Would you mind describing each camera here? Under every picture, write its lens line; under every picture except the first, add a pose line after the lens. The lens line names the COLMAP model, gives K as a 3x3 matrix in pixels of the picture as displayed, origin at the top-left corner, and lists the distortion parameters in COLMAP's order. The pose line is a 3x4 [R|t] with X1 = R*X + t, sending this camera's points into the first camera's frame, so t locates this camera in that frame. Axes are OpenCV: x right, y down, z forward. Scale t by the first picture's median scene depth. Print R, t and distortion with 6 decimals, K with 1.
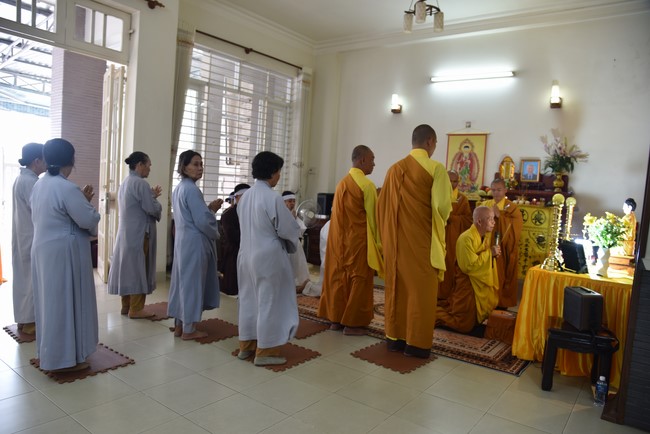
lens RADIAL K [[448.3, 0, 319.7], [0, 448.3, 218.9], [0, 0, 1]] dist [-0.106552, 0.065366]
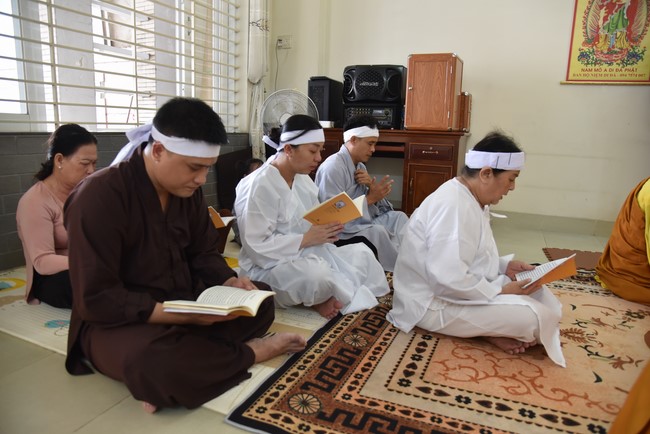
lens RADIAL K [[448.3, 0, 325.2], [0, 448.3, 221.5], [0, 0, 1]] dist [-0.106552, 0.065366]
pose [[0.968977, -0.076730, 0.234937, -0.151609], [0.041385, 0.987538, 0.151840, 0.034138], [-0.243660, -0.137407, 0.960078, 0.658902]]
